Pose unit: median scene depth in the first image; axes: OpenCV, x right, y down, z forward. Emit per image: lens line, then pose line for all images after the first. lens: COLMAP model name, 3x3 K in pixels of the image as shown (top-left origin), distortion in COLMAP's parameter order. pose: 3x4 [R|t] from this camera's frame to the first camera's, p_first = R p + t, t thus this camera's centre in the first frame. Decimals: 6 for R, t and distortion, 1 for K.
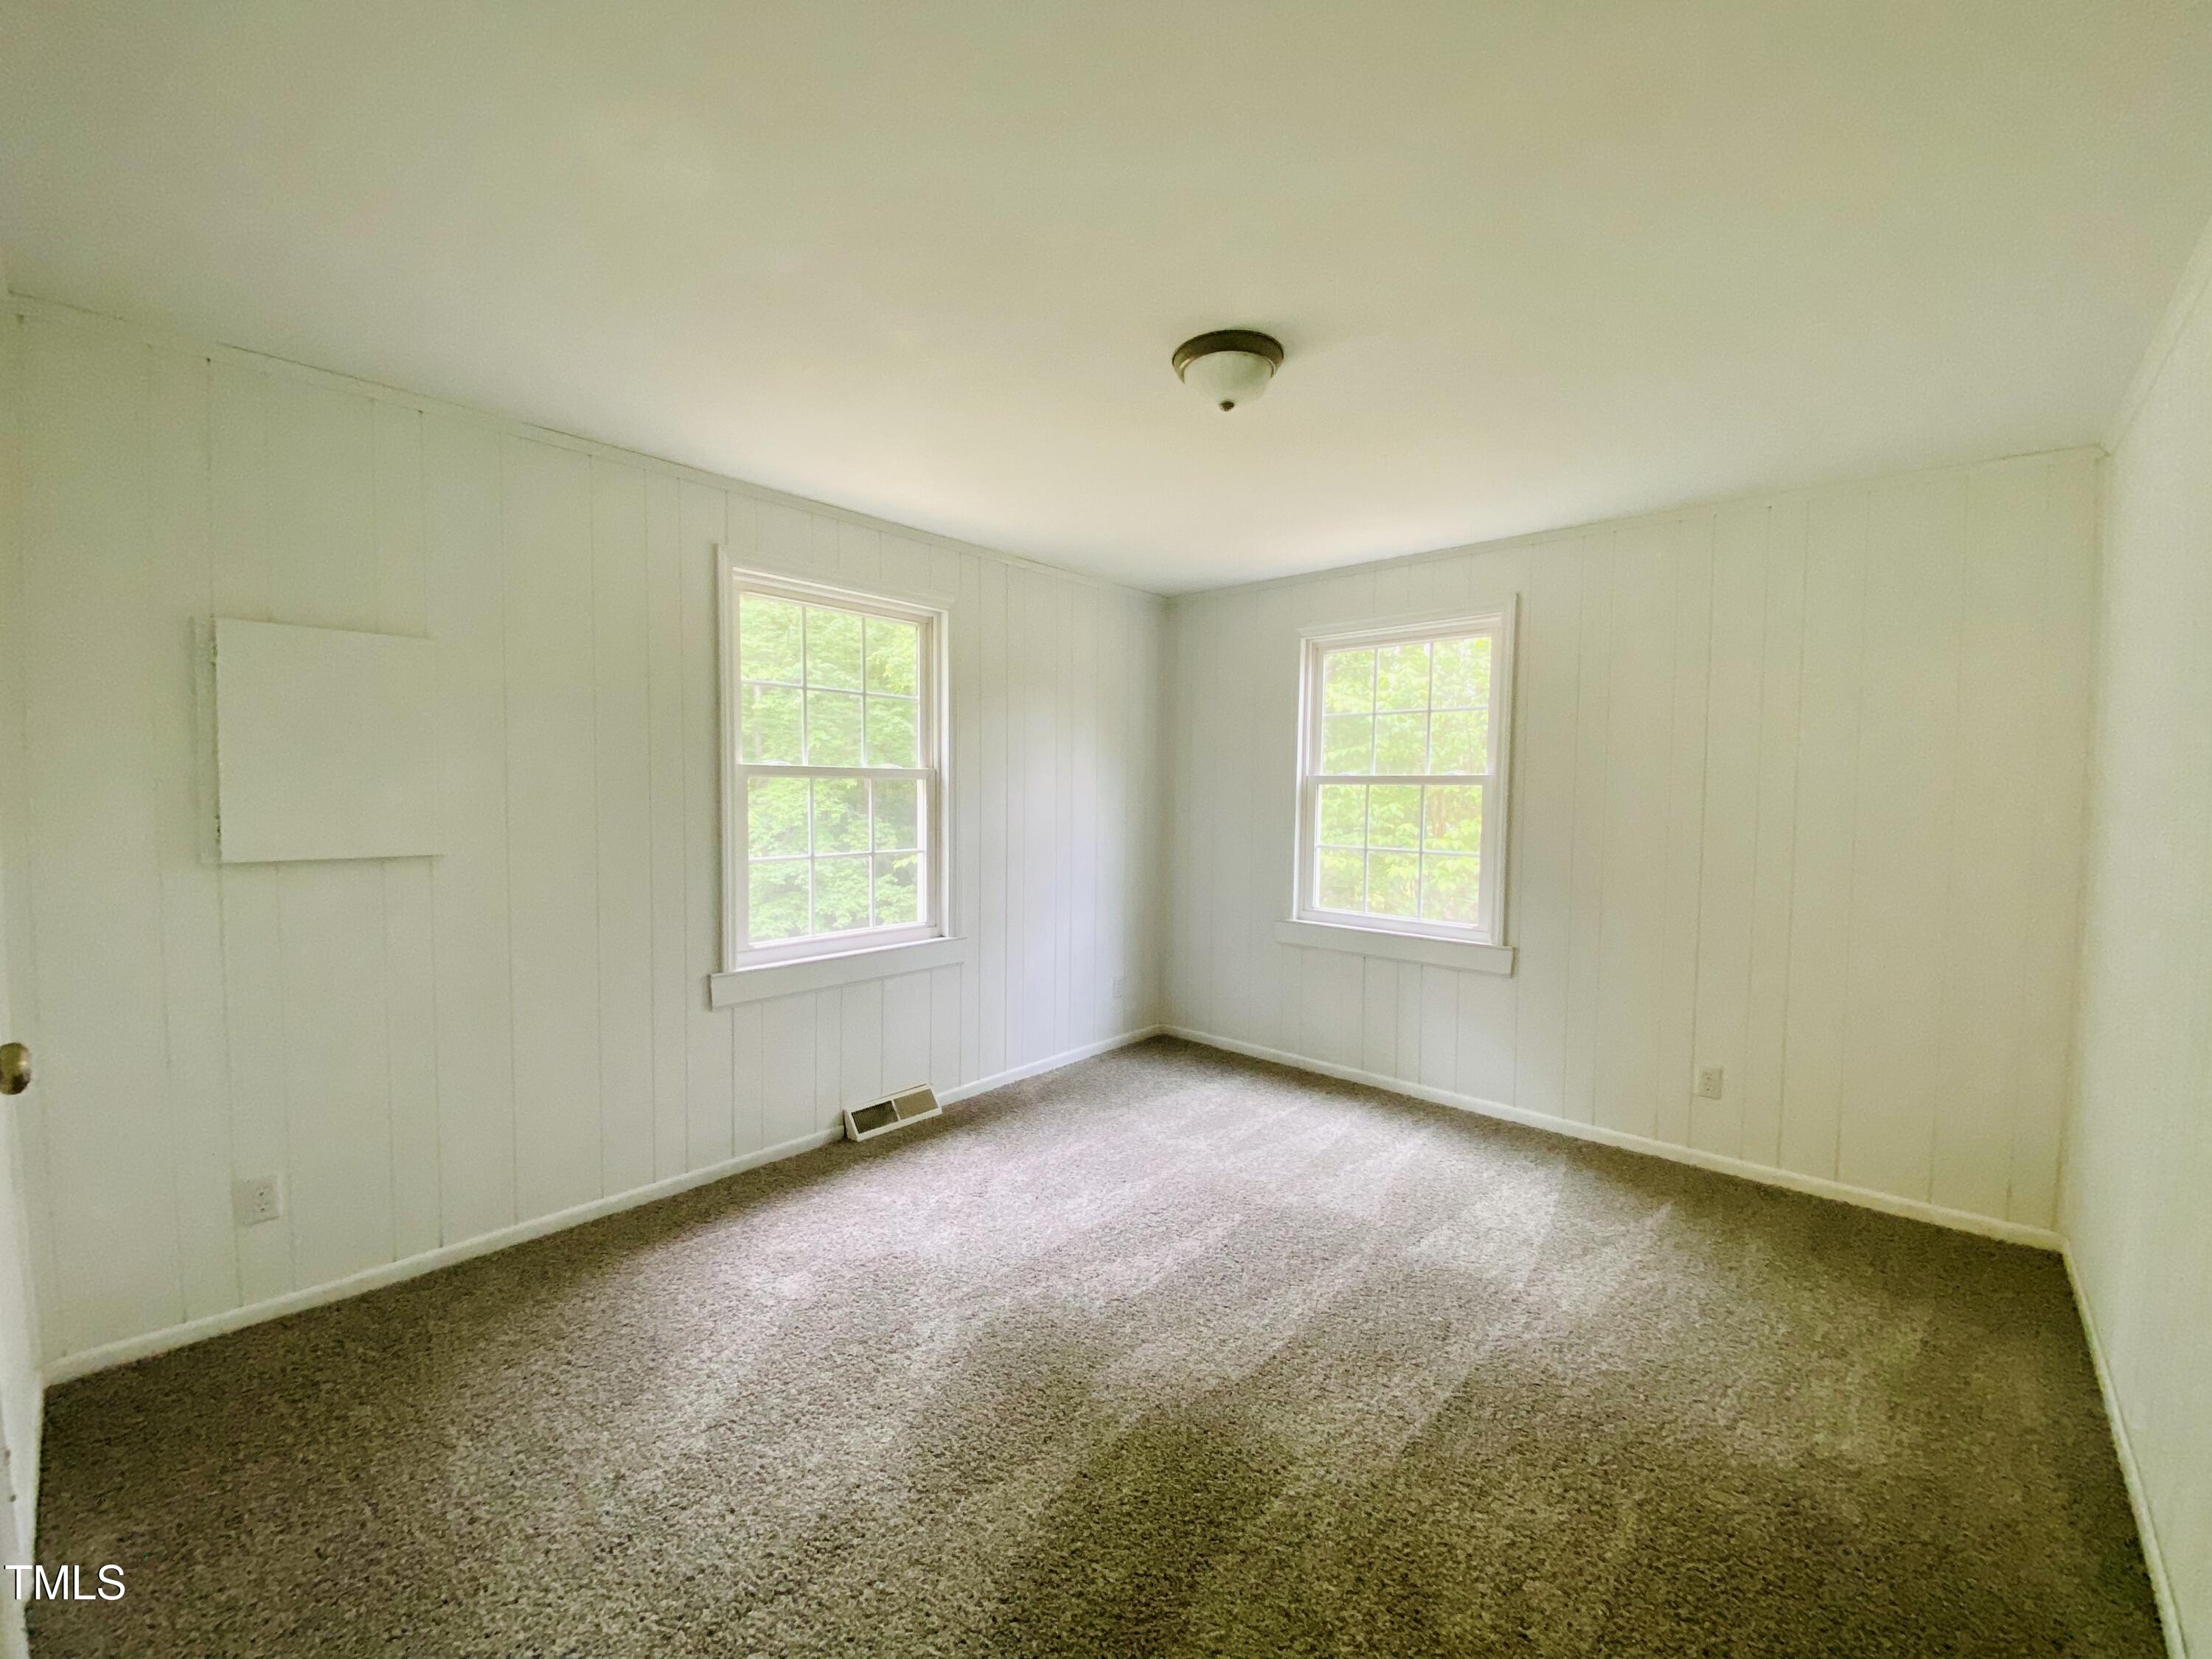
lens RADIAL K [[905.7, 0, 1106.0], [0, 905.7, 829.5], [0, 0, 1]] dist [-0.077505, -0.000037]
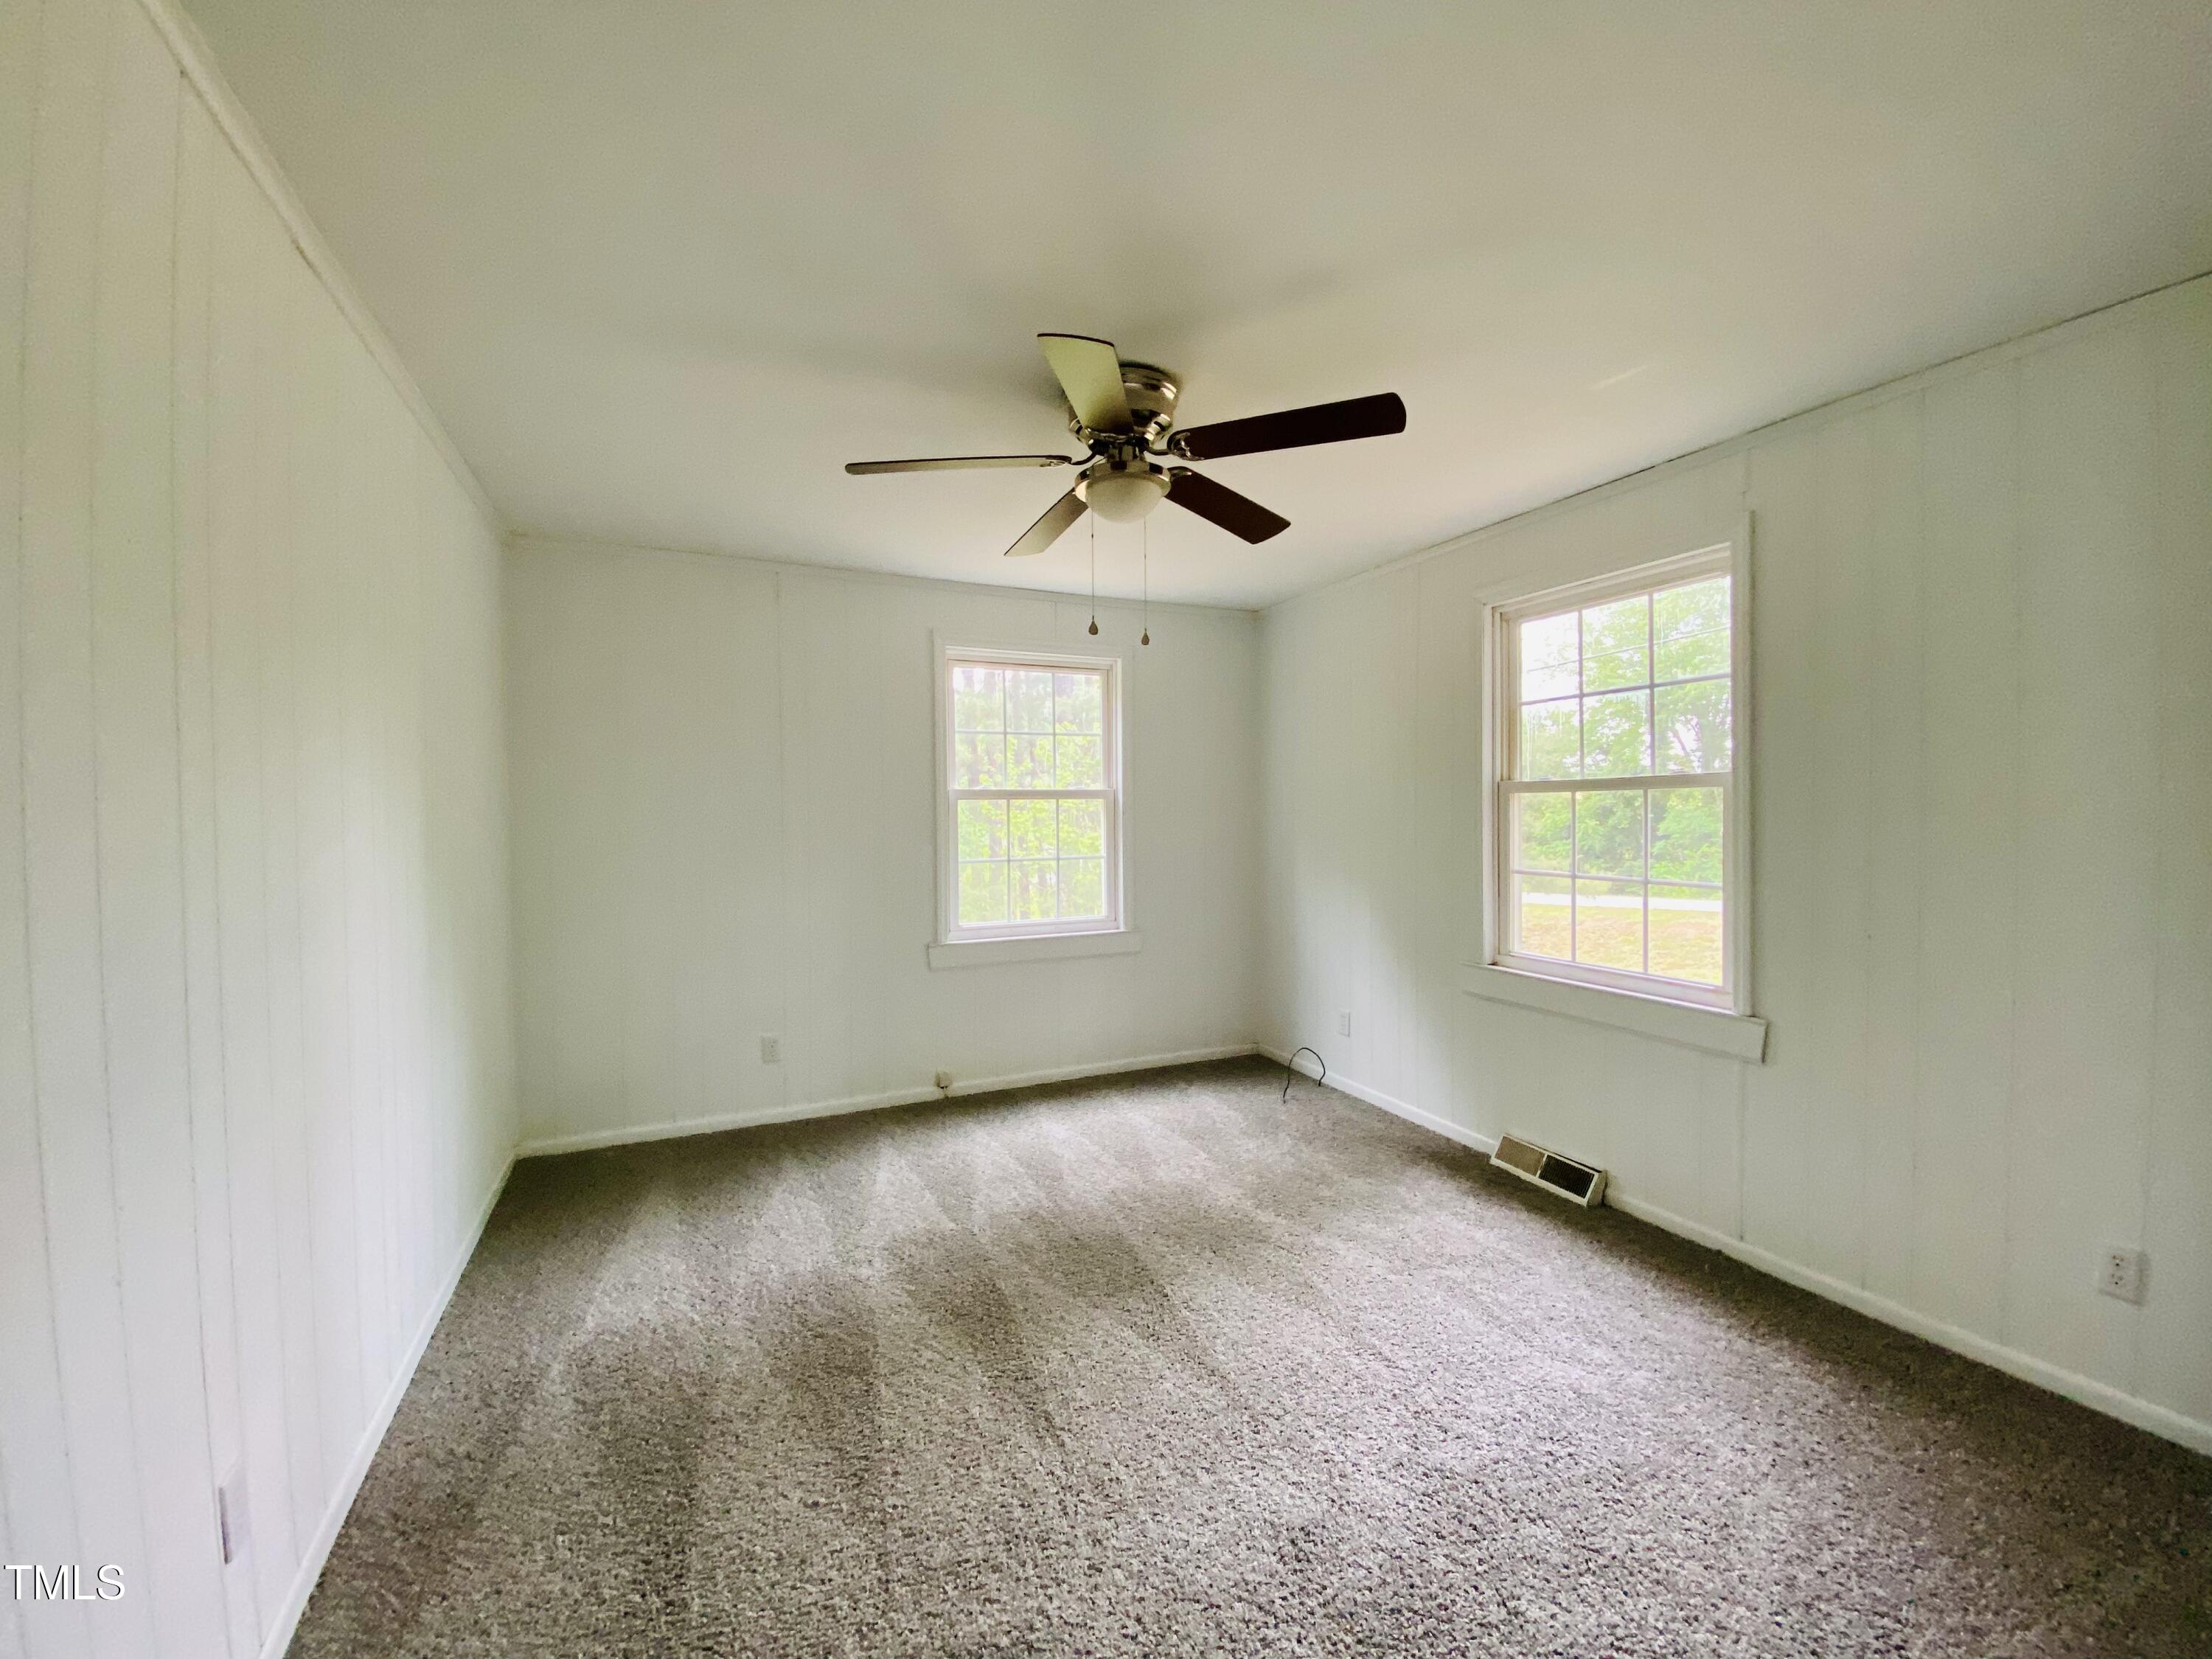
lens RADIAL K [[876.7, 0, 1106.0], [0, 876.7, 829.5], [0, 0, 1]] dist [-0.000171, -0.000028]
pose [[0.709403, -0.005290, -0.704784, 0.591510], [-0.009838, 0.999800, -0.017407, 0.001382], [0.704735, 0.019282, 0.709209, 0.164486]]
